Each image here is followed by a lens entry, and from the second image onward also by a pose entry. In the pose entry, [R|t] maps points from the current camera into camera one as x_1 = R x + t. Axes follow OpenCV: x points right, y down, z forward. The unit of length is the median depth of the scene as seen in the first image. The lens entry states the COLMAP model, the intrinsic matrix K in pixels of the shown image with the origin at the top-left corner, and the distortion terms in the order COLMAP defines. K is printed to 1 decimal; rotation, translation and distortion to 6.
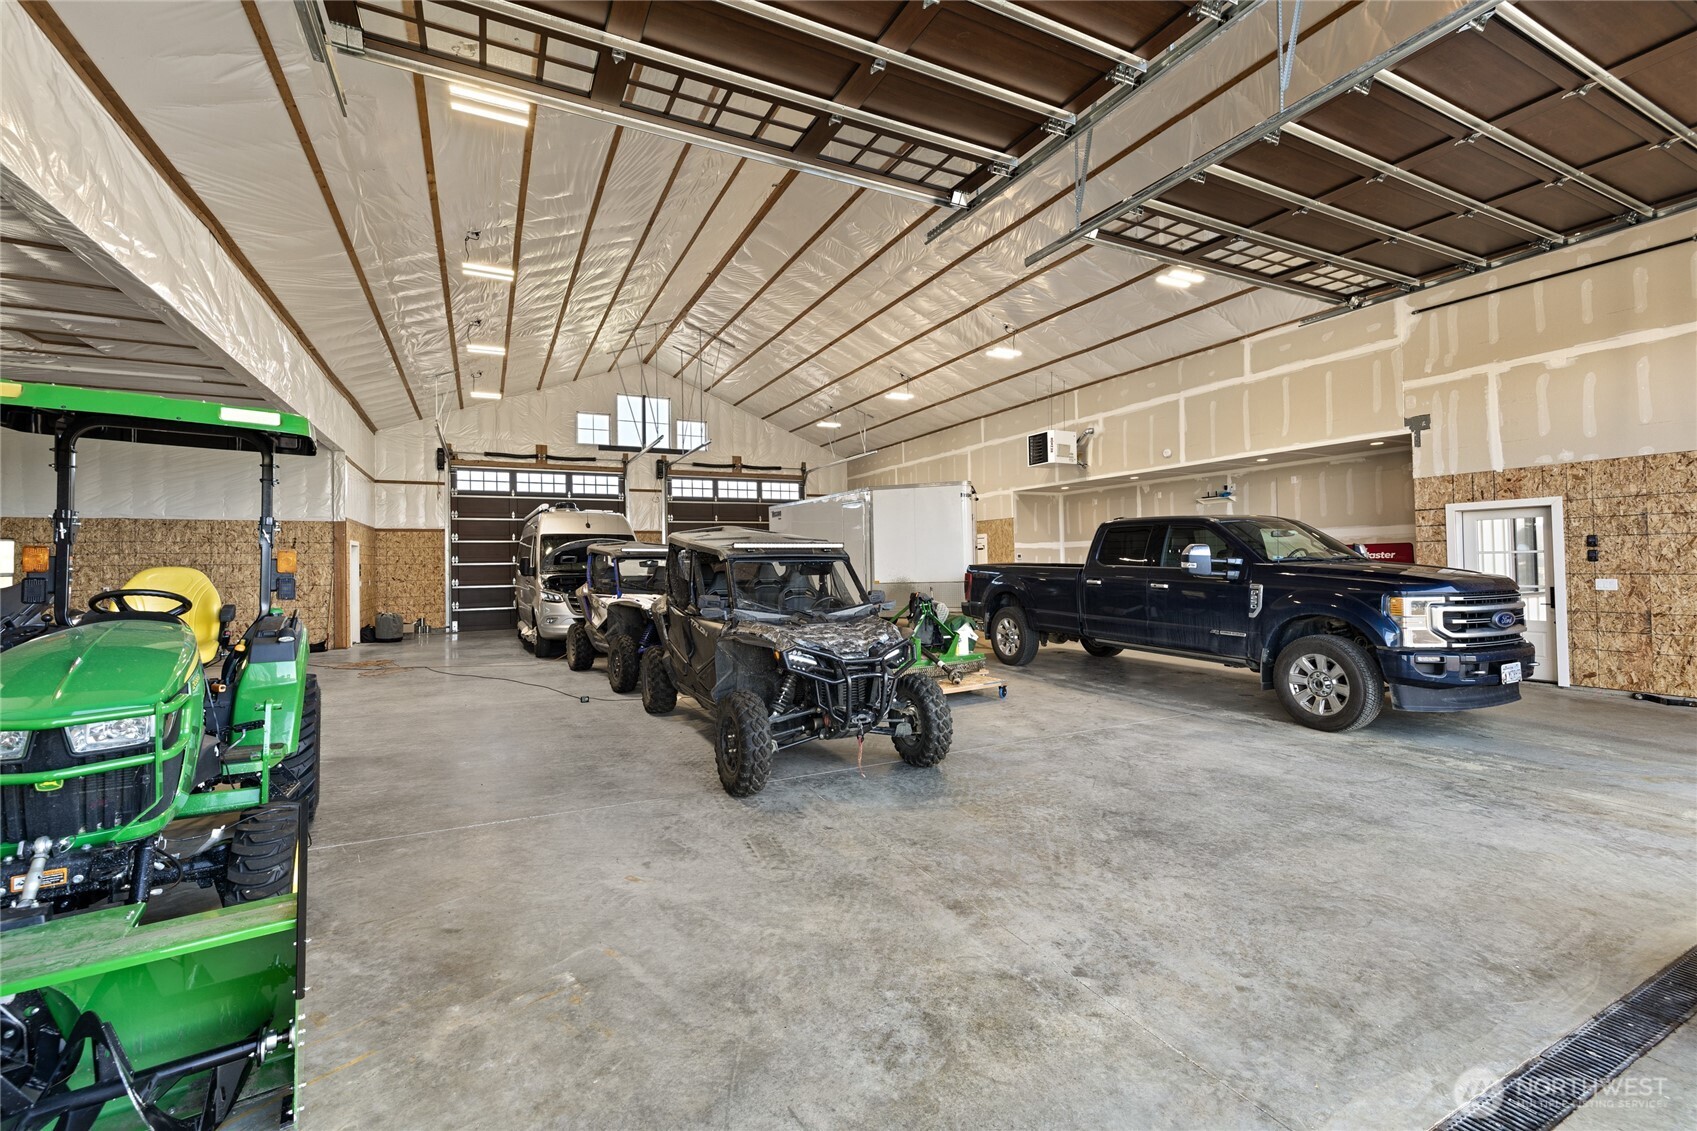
lens RADIAL K [[729.1, 0, 851.5], [0, 729.1, 511.3], [0, 0, 1]] dist [-0.034142, 0.027595]
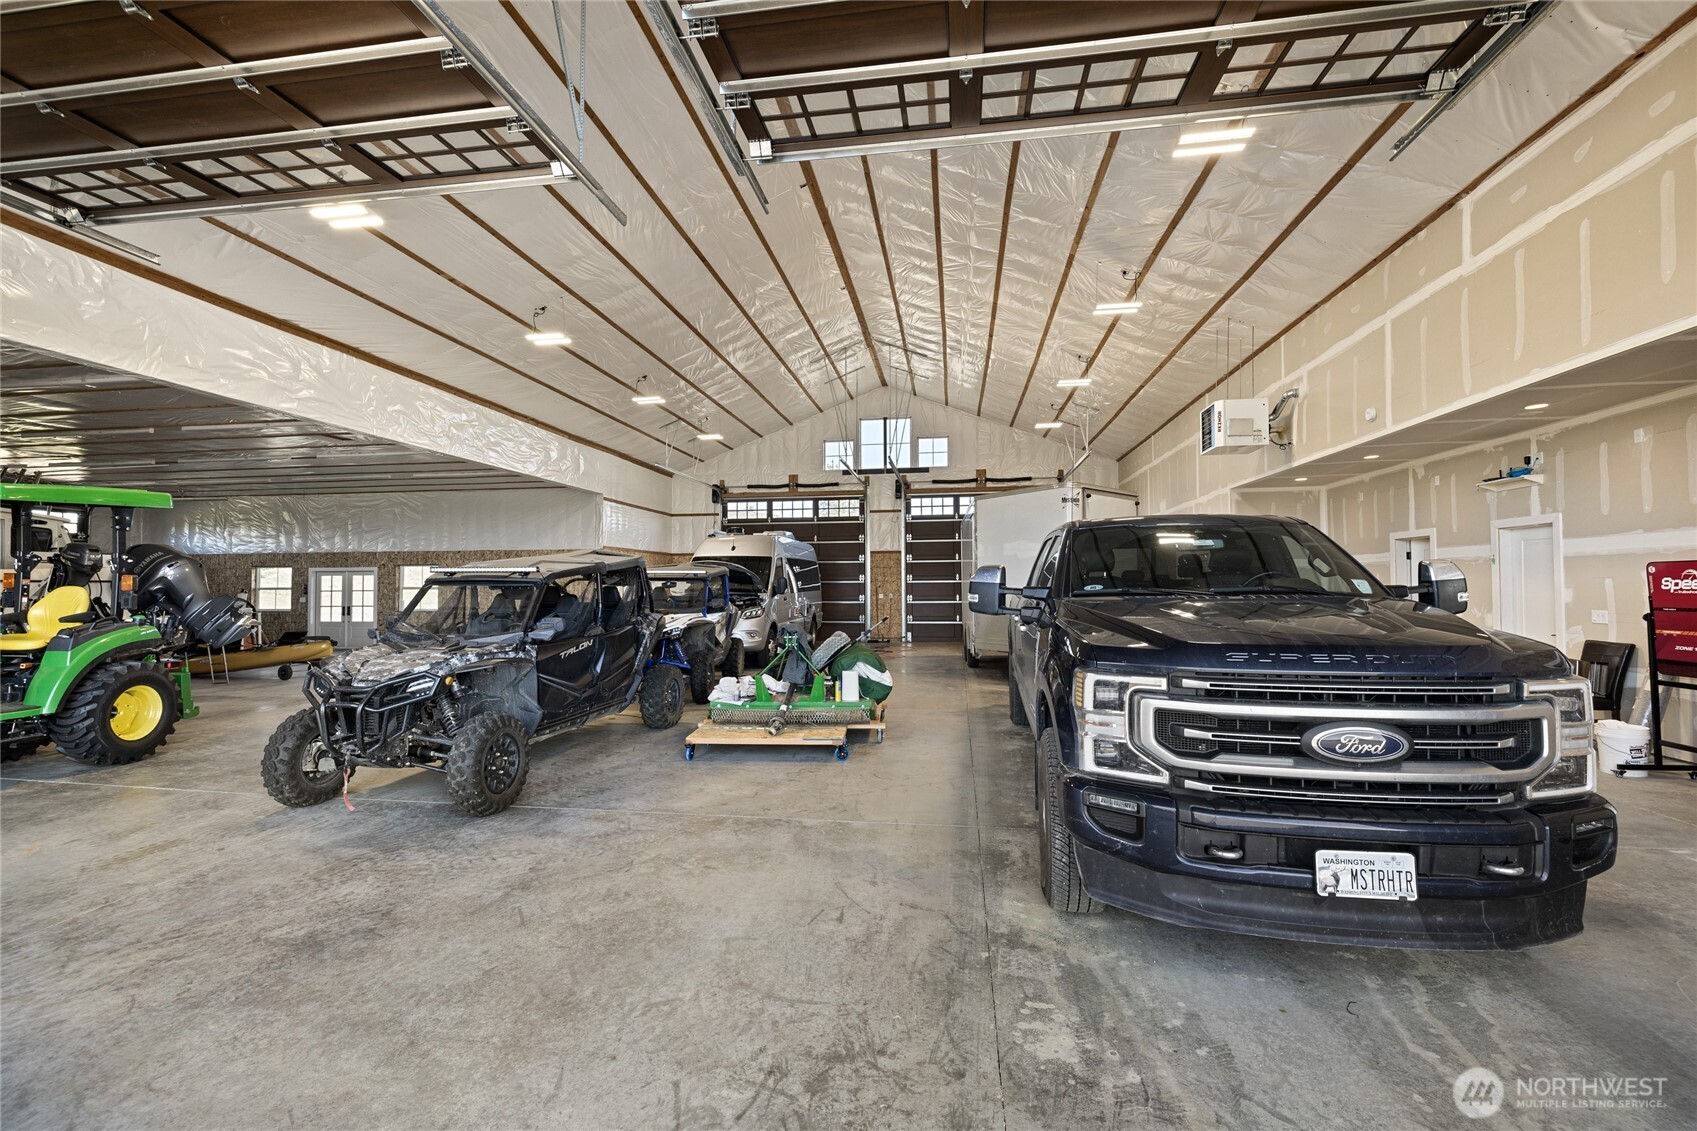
lens RADIAL K [[732.4, 0, 841.2], [0, 732.4, 534.4], [0, 0, 1]] dist [0.018097, -0.007188]
pose [[0.807774, -0.029930, -0.588732, 0.270951], [0.034071, 0.999411, -0.004060, 0.005634], [0.588507, -0.016779, 0.808318, 0.141426]]
